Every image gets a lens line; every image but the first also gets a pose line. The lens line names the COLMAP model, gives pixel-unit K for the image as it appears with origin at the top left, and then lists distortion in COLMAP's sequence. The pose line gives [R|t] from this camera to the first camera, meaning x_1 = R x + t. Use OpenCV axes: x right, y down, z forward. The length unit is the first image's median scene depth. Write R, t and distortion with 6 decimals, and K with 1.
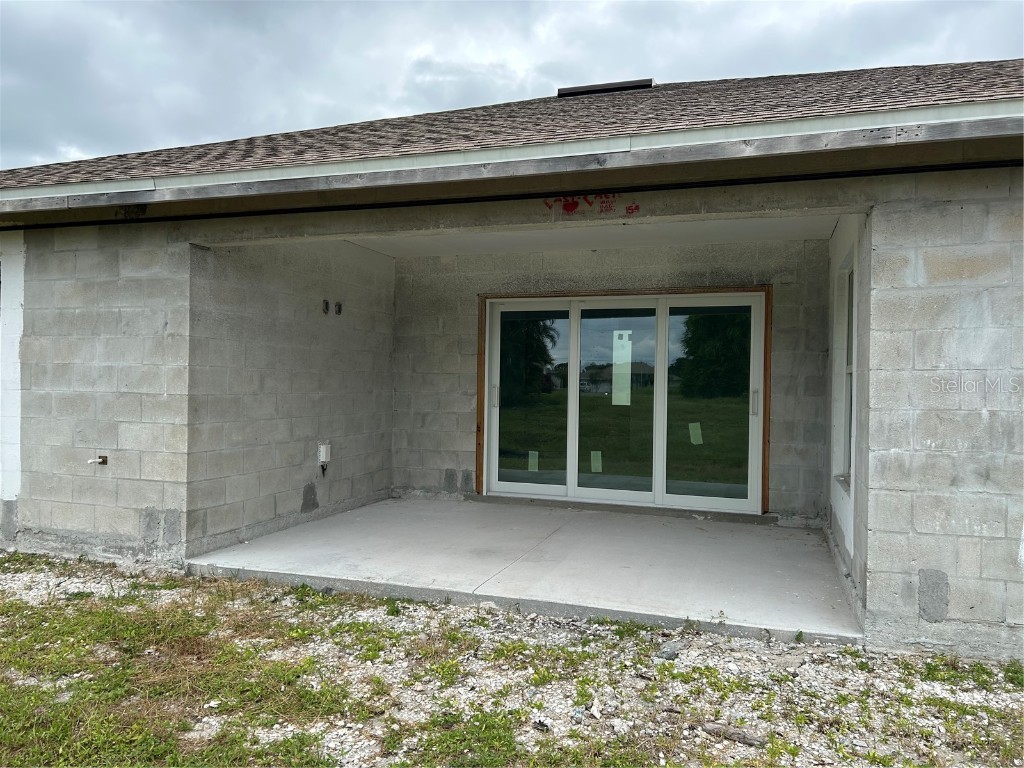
lens RADIAL K [[755.5, 0, 515.8], [0, 755.5, 378.5], [0, 0, 1]] dist [0.013381, -0.037713]
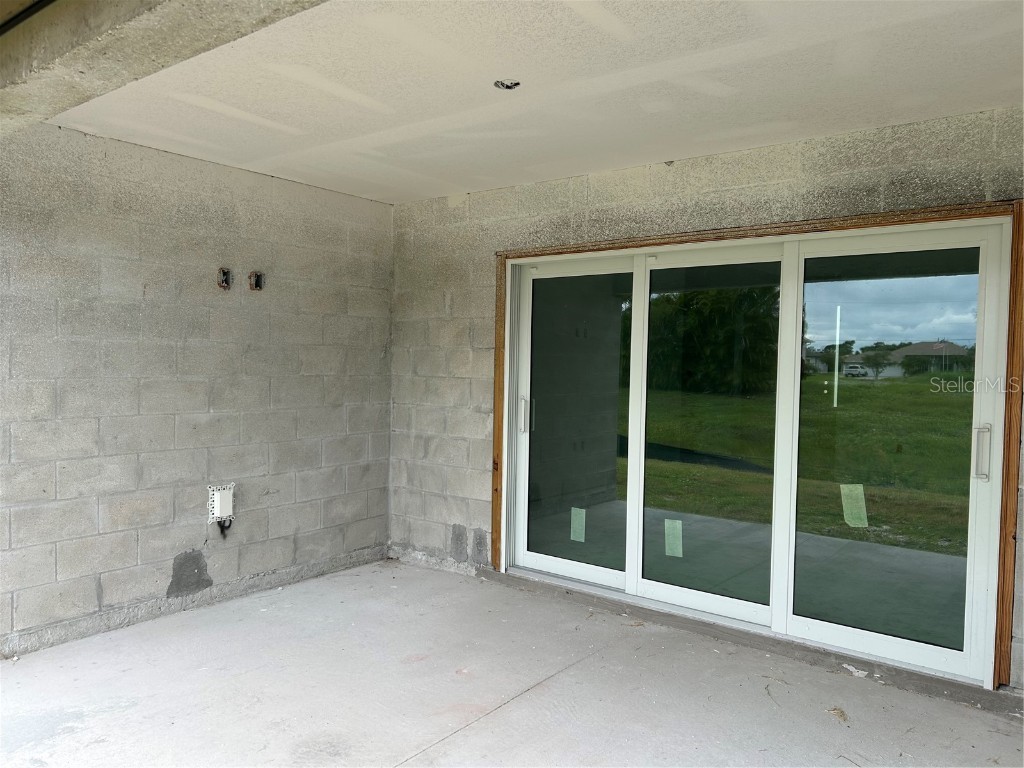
lens RADIAL K [[755.5, 0, 515.8], [0, 755.5, 378.5], [0, 0, 1]] dist [0.013381, -0.037713]
pose [[0.943057, 0.009768, -0.332489, 0.177119], [-0.001749, 0.999700, 0.024410, -0.022396], [0.332628, -0.022439, 0.942791, 0.413251]]
